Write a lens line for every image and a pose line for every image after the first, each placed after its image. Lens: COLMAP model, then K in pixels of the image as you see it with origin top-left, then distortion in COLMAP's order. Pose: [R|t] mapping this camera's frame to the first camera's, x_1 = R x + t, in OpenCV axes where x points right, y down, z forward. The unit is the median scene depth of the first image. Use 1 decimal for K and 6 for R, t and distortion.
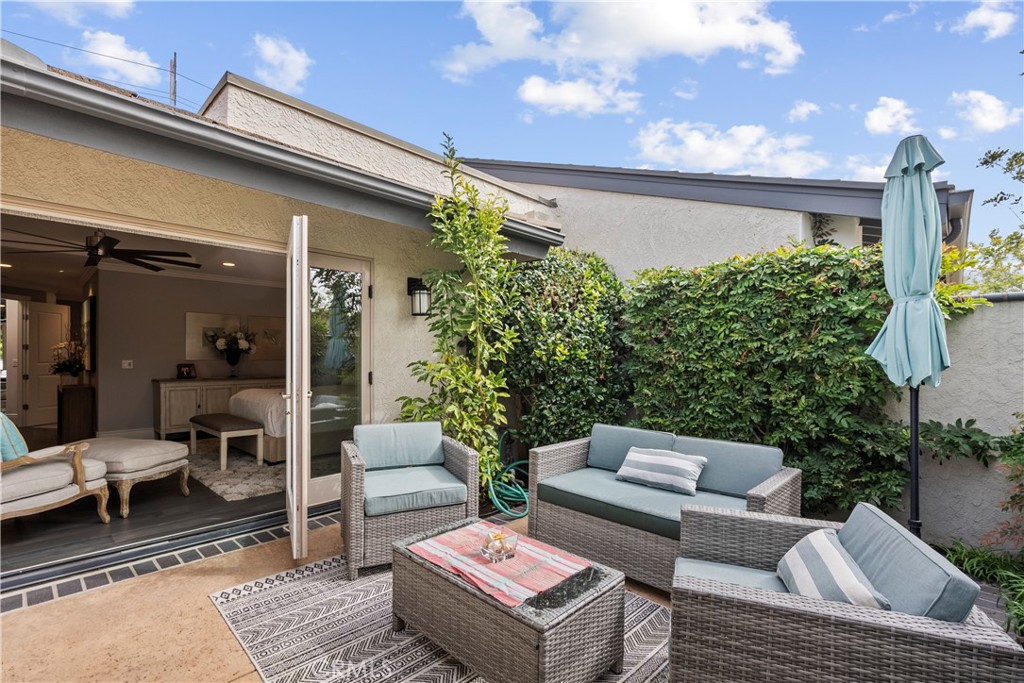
lens RADIAL K [[464.6, 0, 516.1], [0, 464.6, 354.6], [0, 0, 1]] dist [-0.001330, 0.000481]
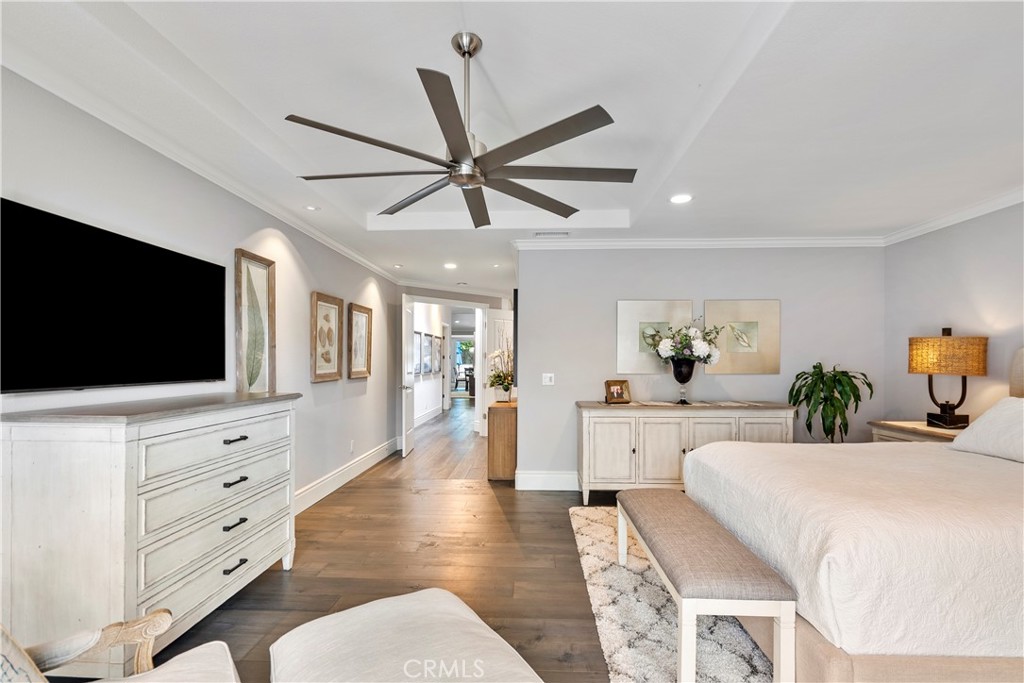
lens RADIAL K [[464.6, 0, 516.1], [0, 464.6, 354.6], [0, 0, 1]] dist [-0.001330, 0.000481]
pose [[0.651627, -0.009479, -0.758480, -0.312958], [-0.001446, 0.999905, -0.013739, -0.005892], [0.758538, 0.010049, 0.651551, 0.472754]]
